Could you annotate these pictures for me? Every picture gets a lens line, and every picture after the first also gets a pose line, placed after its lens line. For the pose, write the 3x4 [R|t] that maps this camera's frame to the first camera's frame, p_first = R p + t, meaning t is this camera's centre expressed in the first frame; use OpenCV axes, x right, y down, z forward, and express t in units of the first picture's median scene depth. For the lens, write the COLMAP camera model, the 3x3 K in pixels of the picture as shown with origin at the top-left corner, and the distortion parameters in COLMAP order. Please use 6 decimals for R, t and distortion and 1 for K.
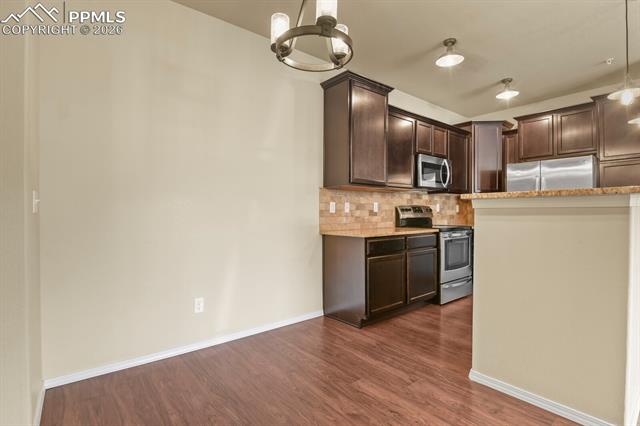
lens RADIAL K [[312.6, 0, 327.0], [0, 312.6, 212.7], [0, 0, 1]] dist [-0.006043, -0.009381]
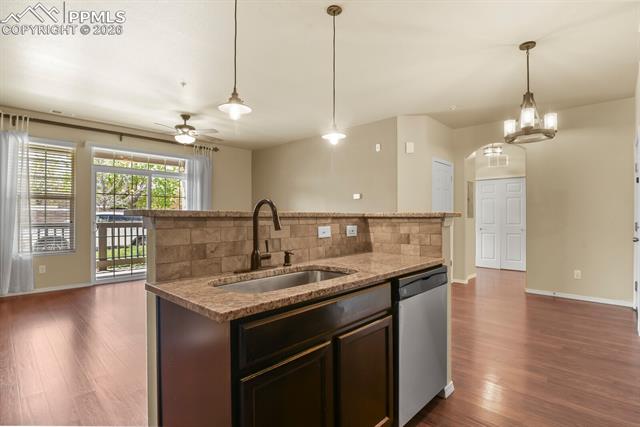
lens RADIAL K [[312.6, 0, 322.9], [0, 312.6, 213.3], [0, 0, 1]] dist [-0.006043, -0.009381]
pose [[-0.993554, -0.003644, -0.113302, 0.544625], [-0.003390, 0.999991, -0.002436, -0.027940], [0.113310, -0.002036, -0.993558, 1.068089]]
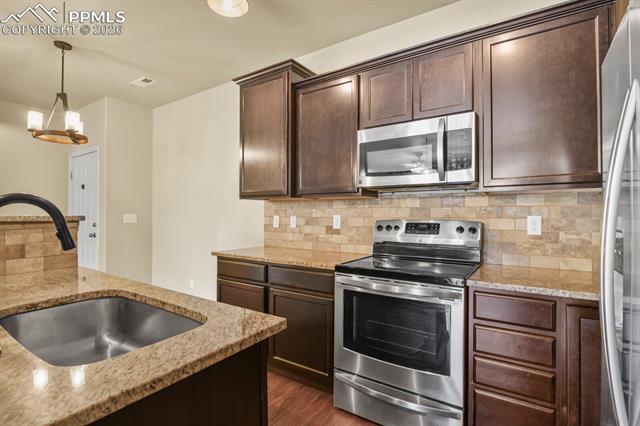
lens RADIAL K [[312.6, 0, 321.5], [0, 312.6, 213.1], [0, 0, 1]] dist [-0.006043, -0.009381]
pose [[0.275671, -0.002216, -0.961250, 0.836261], [-0.005787, 0.999975, -0.003964, -0.035111], [0.961235, 0.006656, 0.275651, 0.785555]]
